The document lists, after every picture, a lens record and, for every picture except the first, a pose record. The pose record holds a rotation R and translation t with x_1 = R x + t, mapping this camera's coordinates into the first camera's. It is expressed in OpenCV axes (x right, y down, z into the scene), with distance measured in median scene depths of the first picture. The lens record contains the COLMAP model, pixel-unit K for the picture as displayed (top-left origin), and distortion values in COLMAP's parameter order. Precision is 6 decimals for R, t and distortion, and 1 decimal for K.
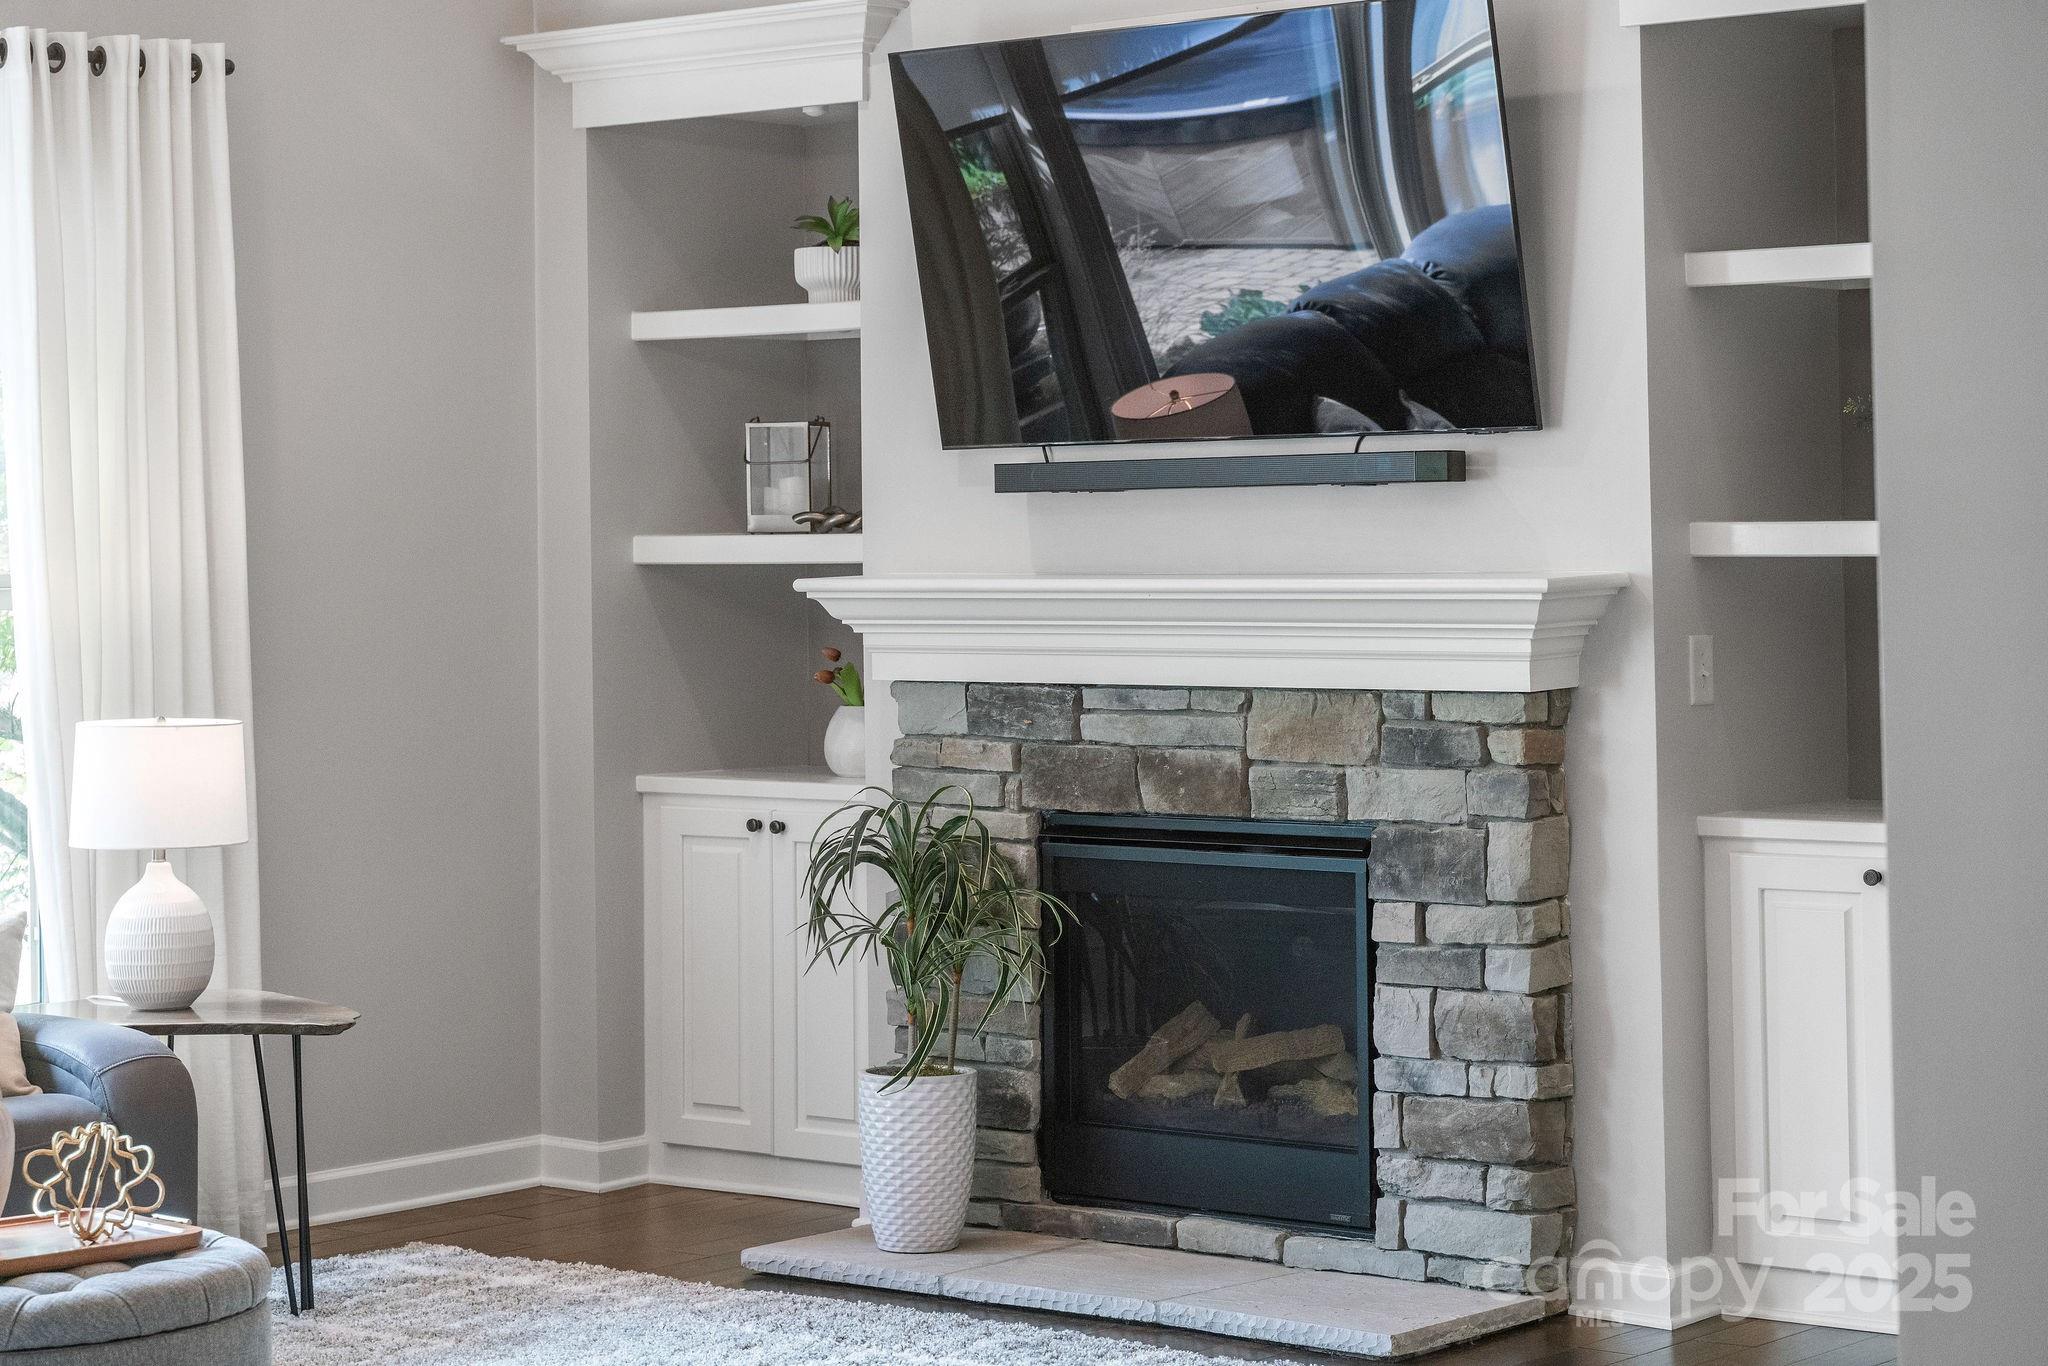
lens RADIAL K [[4368.9, 0, 1084.2], [0, 4368.9, 319.4], [0, 0, 1]] dist [0.004936, -0.329986]
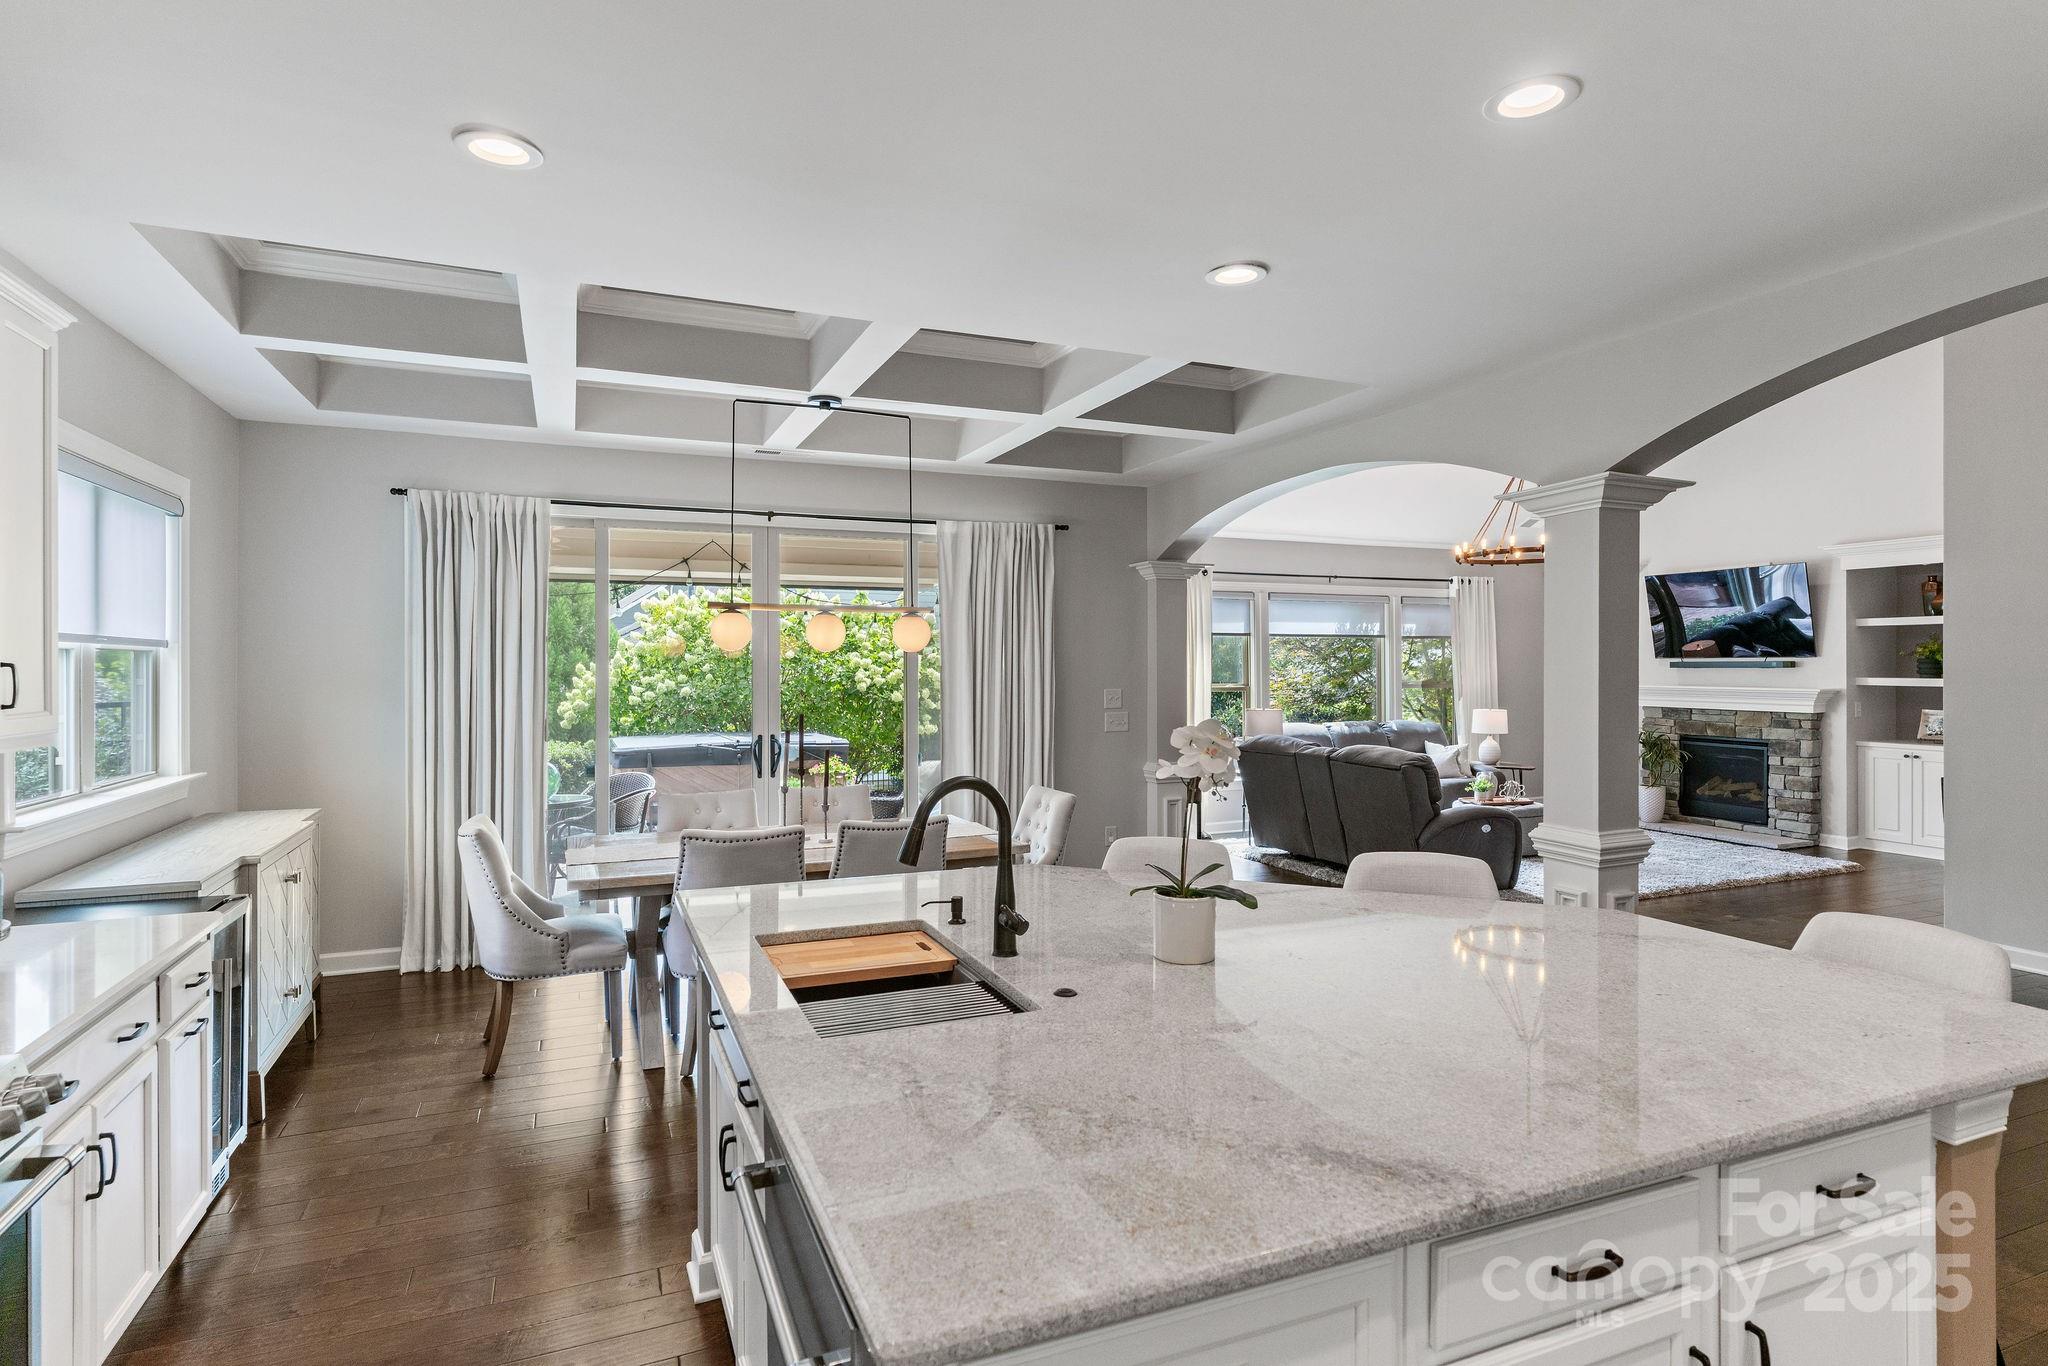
lens RADIAL K [[1047.5, 0, 1019.3], [0, 1047.5, 670.8], [0, 0, 1]] dist [-0.012135, 0.009643]
pose [[0.884515, 0.016114, -0.466233, -0.121706], [0.010641, 0.998446, 0.054696, -0.028423], [0.466390, -0.053341, 0.882970, -0.358713]]
